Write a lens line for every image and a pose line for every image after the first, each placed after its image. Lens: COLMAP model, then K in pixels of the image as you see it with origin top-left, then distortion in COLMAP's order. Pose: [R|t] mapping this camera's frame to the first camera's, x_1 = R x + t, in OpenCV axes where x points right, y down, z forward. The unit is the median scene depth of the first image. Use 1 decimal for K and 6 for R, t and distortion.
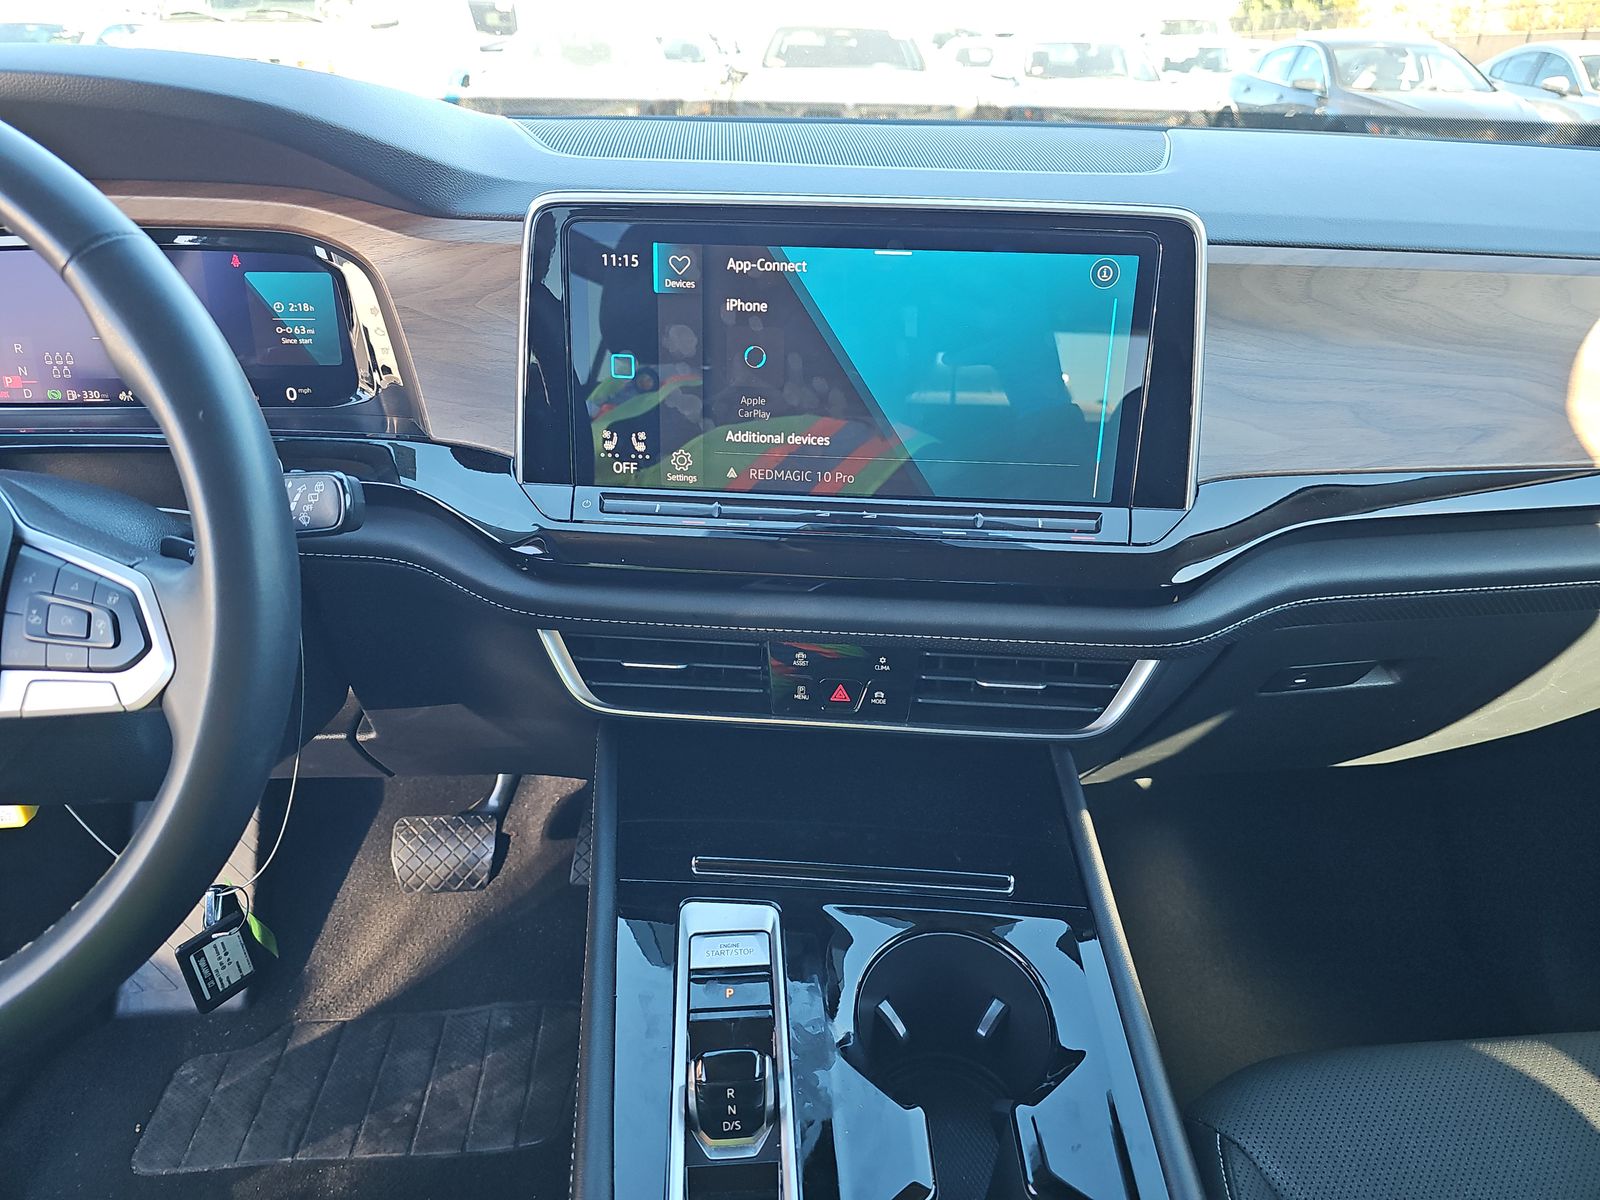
lens RADIAL K [[1084.7, 0, 798.6], [0, 1084.7, 615.9], [0, 0, 1]] dist [0.003014, -0.004412]
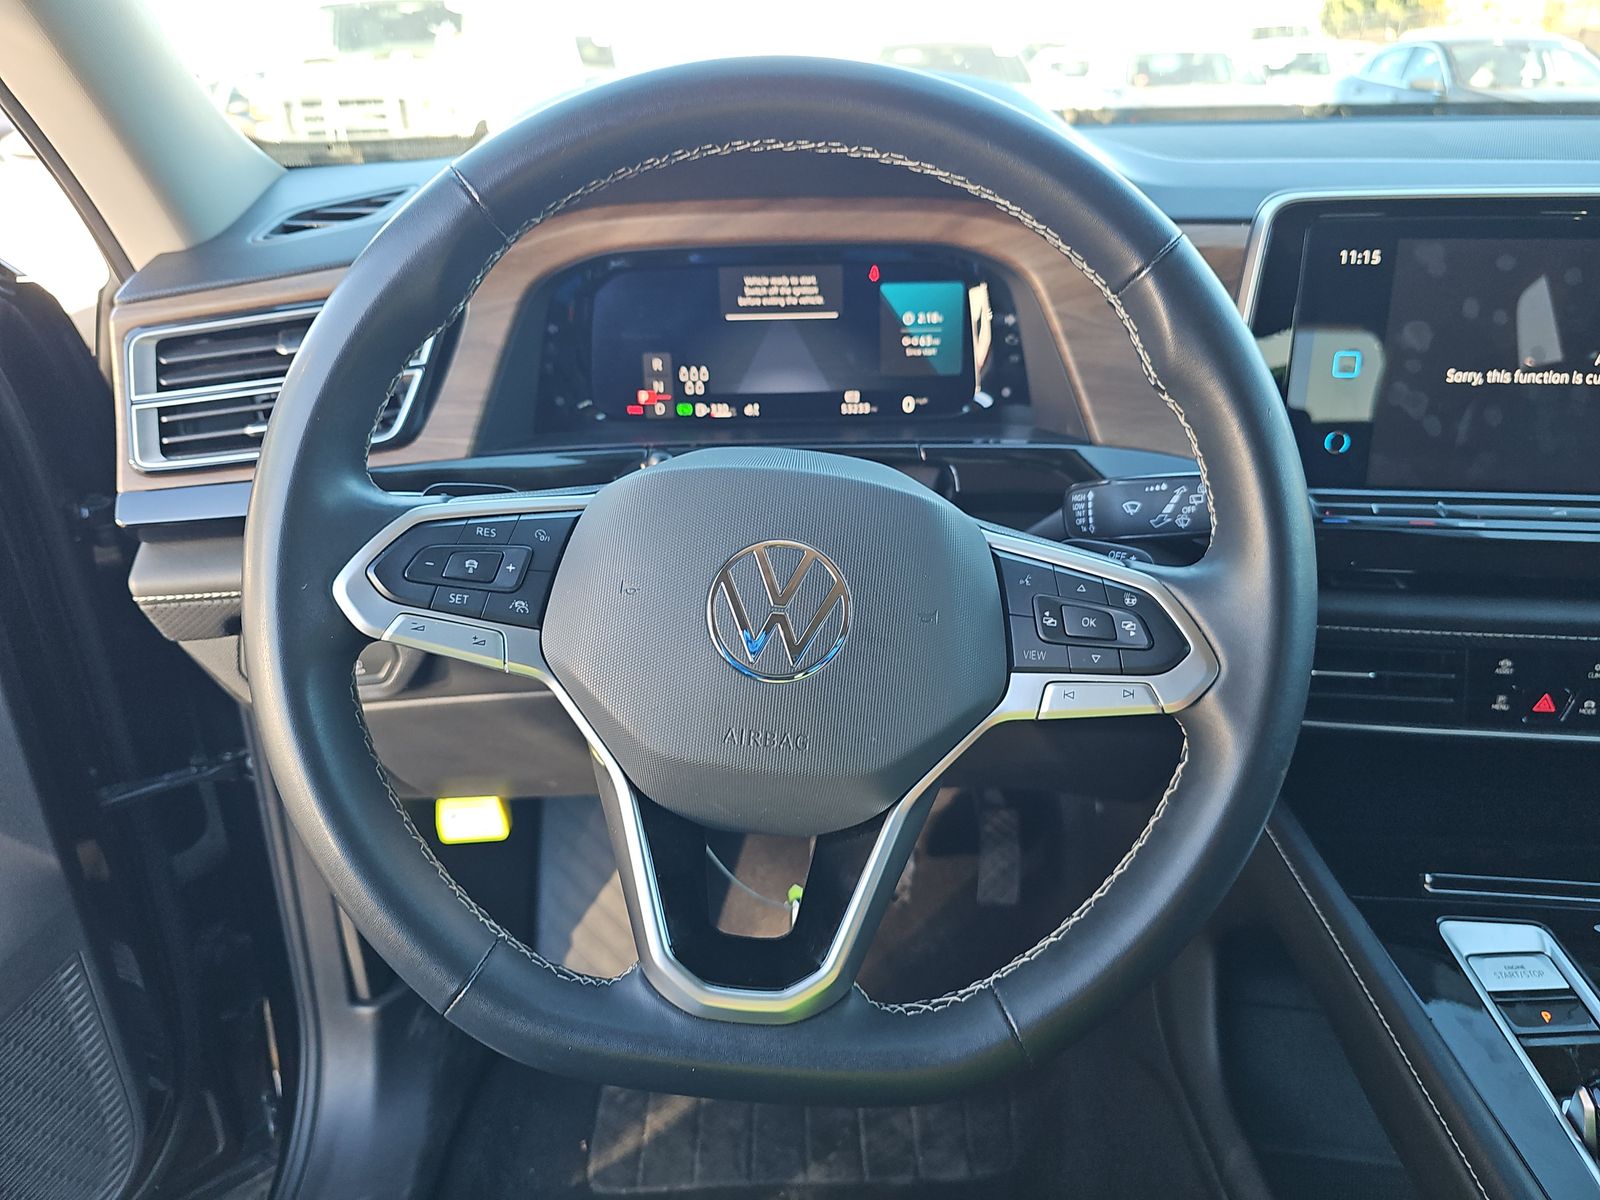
lens RADIAL K [[1092.3, 0, 800.0], [0, 1092.3, 600.0], [0, 0, 1]] dist [0.027182, -0.036933]
pose [[0.997319, -0.006958, -0.072849, -0.506103], [0.004532, 0.999431, -0.033422, 0.009599], [0.073041, 0.033002, 0.996783, -0.009753]]
